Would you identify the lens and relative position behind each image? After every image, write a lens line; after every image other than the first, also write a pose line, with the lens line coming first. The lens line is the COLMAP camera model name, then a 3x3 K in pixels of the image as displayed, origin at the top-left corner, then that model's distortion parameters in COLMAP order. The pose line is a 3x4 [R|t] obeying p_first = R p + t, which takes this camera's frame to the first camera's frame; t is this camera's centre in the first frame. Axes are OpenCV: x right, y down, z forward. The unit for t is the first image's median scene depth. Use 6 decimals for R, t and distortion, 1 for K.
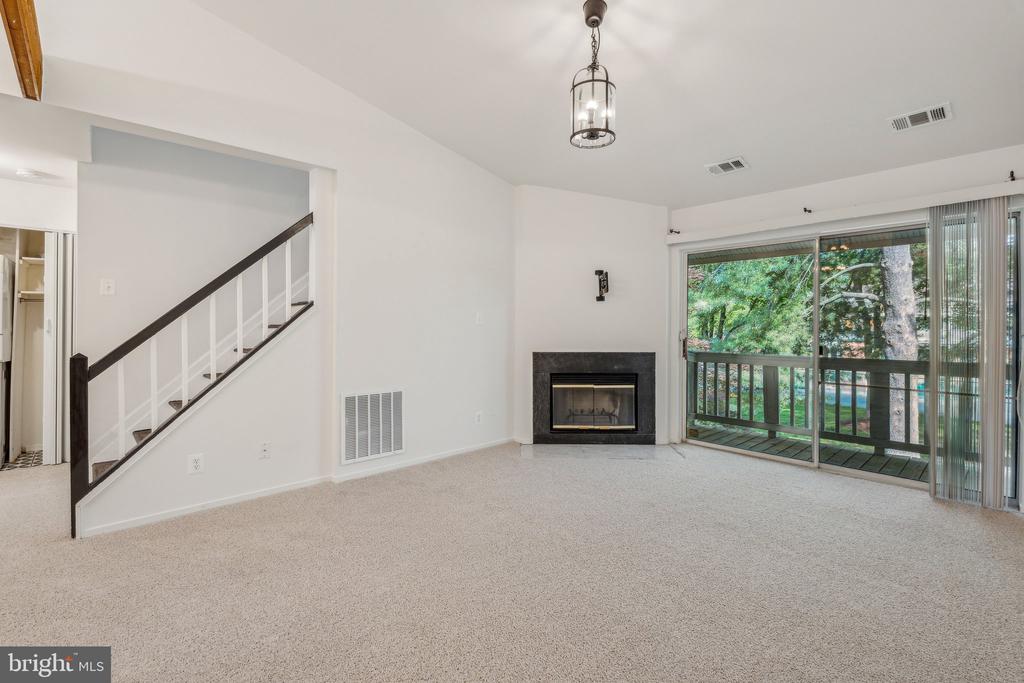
lens RADIAL K [[462.2, 0, 513.8], [0, 462.2, 335.3], [0, 0, 1]] dist [-0.000805, -0.000096]
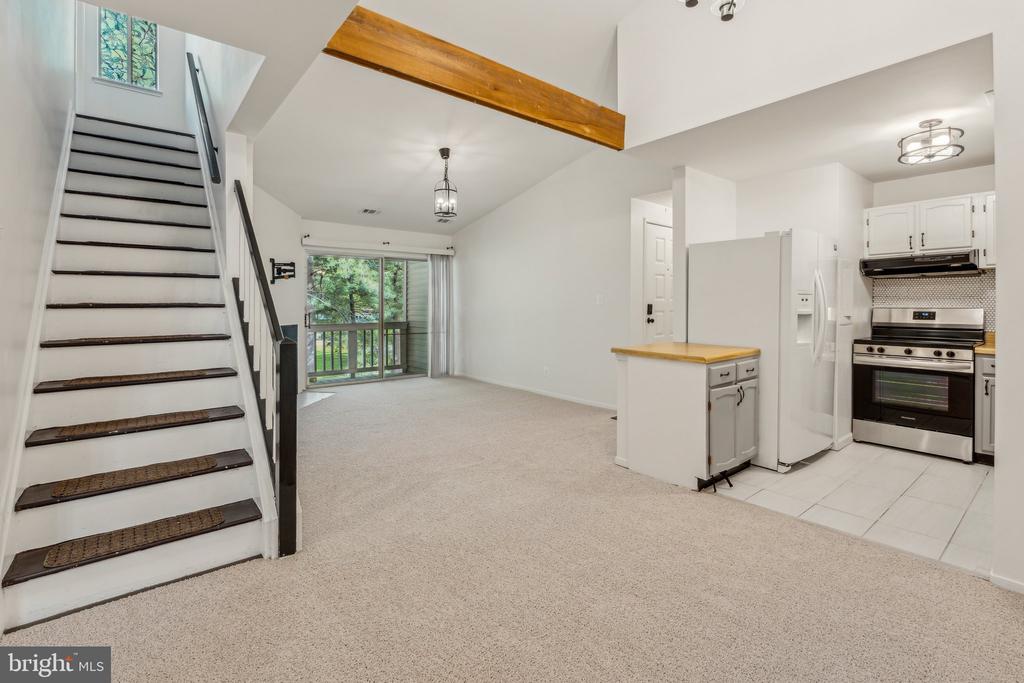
lens RADIAL K [[466.0, 0, 511.0], [0, 466.0, 306.9], [0, 0, 1]] dist [0.000798, -0.000194]
pose [[0.067731, -0.002728, 0.997700, -0.978973], [0.009019, 0.999957, 0.002122, -0.011710], [-0.997663, 0.008854, 0.067752, 0.299541]]
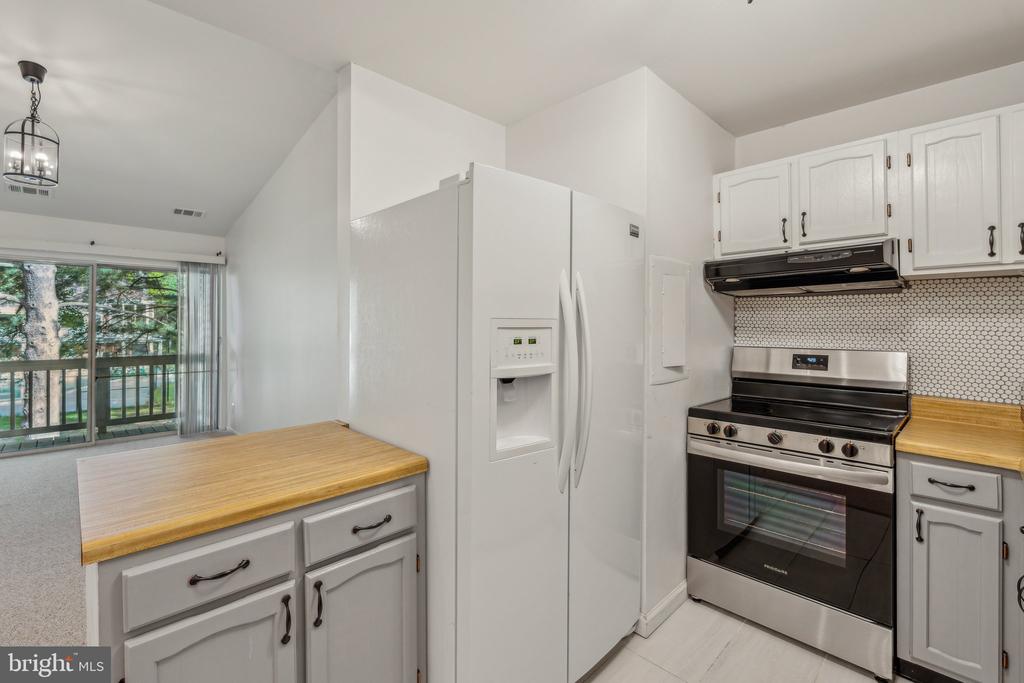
lens RADIAL K [[457.2, 0, 511.5], [0, 457.2, 323.6], [0, 0, 1]] dist [-0.001740, -0.000219]
pose [[-0.030855, 0.007953, 0.999492, -0.529750], [0.008965, 0.999930, -0.007680, -0.026446], [-0.999484, 0.008723, -0.030924, -0.082262]]
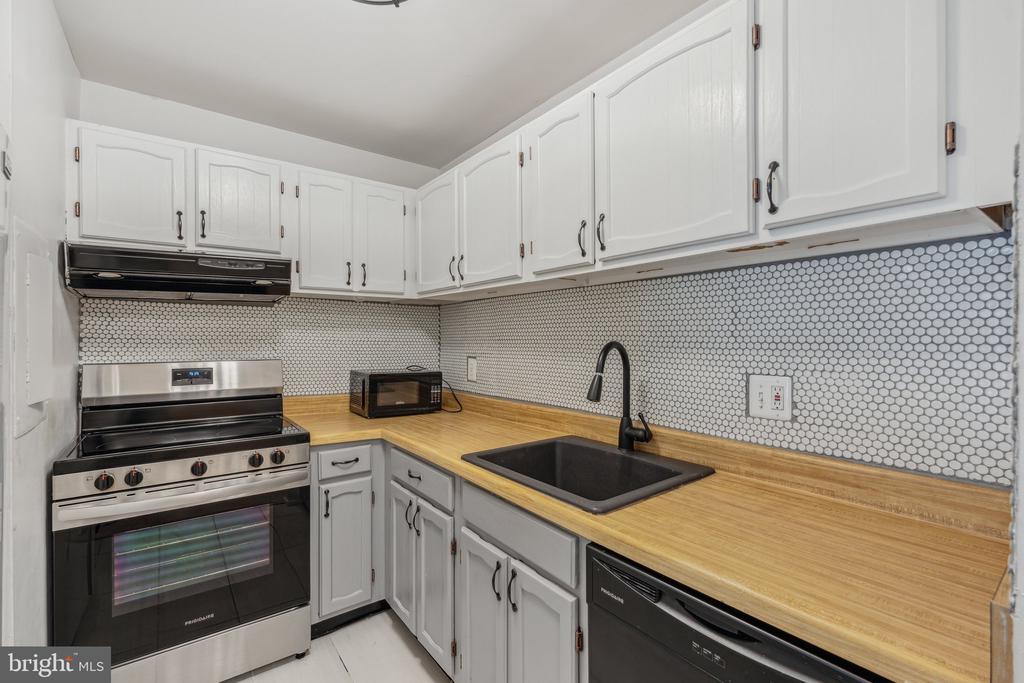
lens RADIAL K [[453.4, 0, 508.9], [0, 453.4, 338.9], [0, 0, 1]] dist [-0.003238, 0.000114]
pose [[-0.993823, 0.000786, 0.110978, -0.406409], [0.002447, 0.999887, 0.014832, -0.028306], [-0.110954, 0.015012, -0.993712, -0.015023]]
